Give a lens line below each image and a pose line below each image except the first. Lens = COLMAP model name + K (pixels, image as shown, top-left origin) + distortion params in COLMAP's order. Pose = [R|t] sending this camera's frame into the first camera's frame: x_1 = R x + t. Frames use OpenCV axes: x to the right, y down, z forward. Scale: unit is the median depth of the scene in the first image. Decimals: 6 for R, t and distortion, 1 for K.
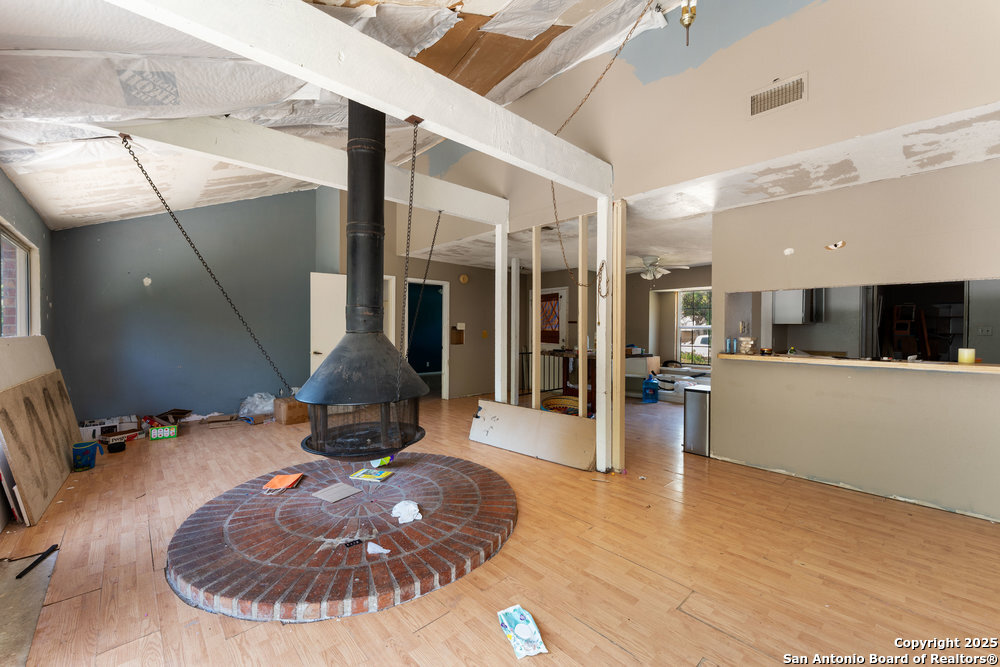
lens RADIAL K [[397.6, 0, 500.2], [0, 397.6, 331.1], [0, 0, 1]] dist [-0.003066, 0.000035]
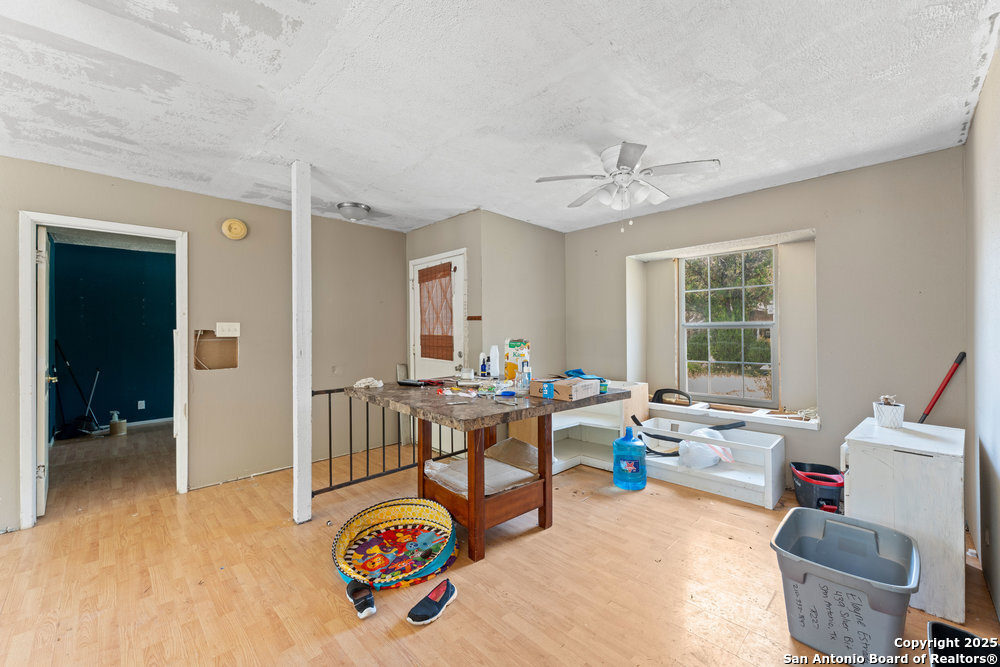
lens RADIAL K [[402.3, 0, 501.7], [0, 402.3, 328.2], [0, 0, 1]] dist [-0.002753, 0.000012]
pose [[0.999297, -0.014063, 0.034752, 0.427937], [0.014499, 0.999819, -0.012331, -0.006465], [-0.034573, 0.012826, 0.999320, 1.060404]]
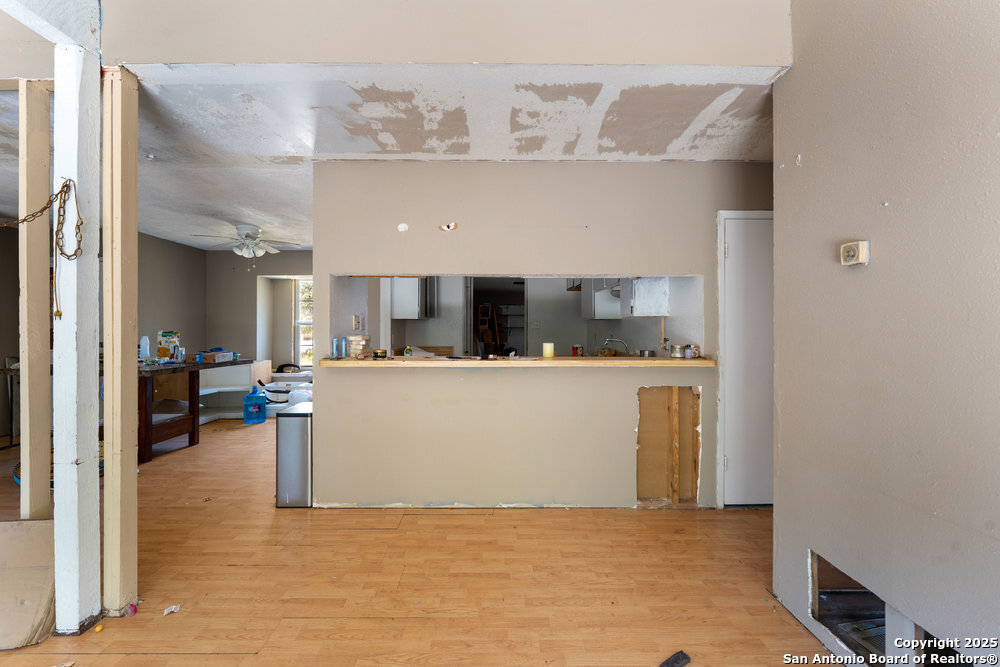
lens RADIAL K [[401.4, 0, 492.3], [0, 401.4, 324.3], [0, 0, 1]] dist [-0.000348, 0.000110]
pose [[0.675022, -0.003836, 0.737788, 0.244245], [0.008912, 0.999956, -0.002955, -0.001613], [-0.737744, 0.008570, 0.675026, 0.313994]]
